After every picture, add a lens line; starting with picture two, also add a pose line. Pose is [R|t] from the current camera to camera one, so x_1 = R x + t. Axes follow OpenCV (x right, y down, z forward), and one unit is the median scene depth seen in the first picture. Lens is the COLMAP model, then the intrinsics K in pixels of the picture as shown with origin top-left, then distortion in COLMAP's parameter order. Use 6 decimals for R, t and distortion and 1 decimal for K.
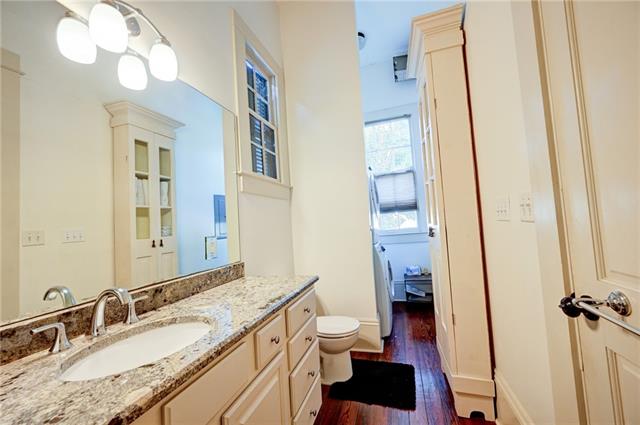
lens RADIAL K [[249.7, 0, 319.6], [0, 249.7, 210.8], [0, 0, 1]] dist [0.001176, 0.000114]
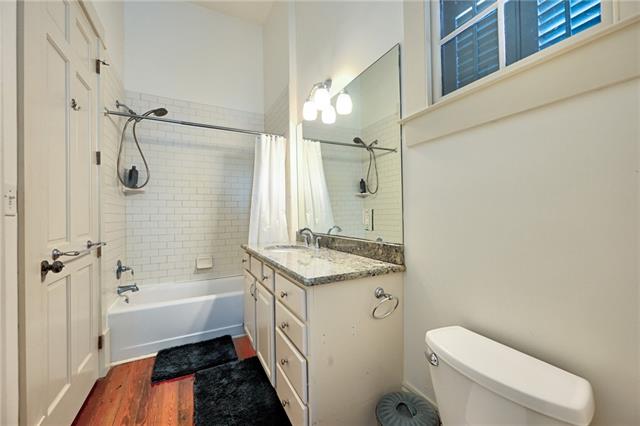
lens RADIAL K [[249.7, 0, 319.6], [0, 249.7, 211.3], [0, 0, 1]] dist [0.001176, 0.000114]
pose [[-0.700697, 0.064261, -0.710559, 0.440684], [0.095724, 0.995398, -0.004374, 0.096568], [0.707008, -0.071082, -0.703624, 1.576931]]
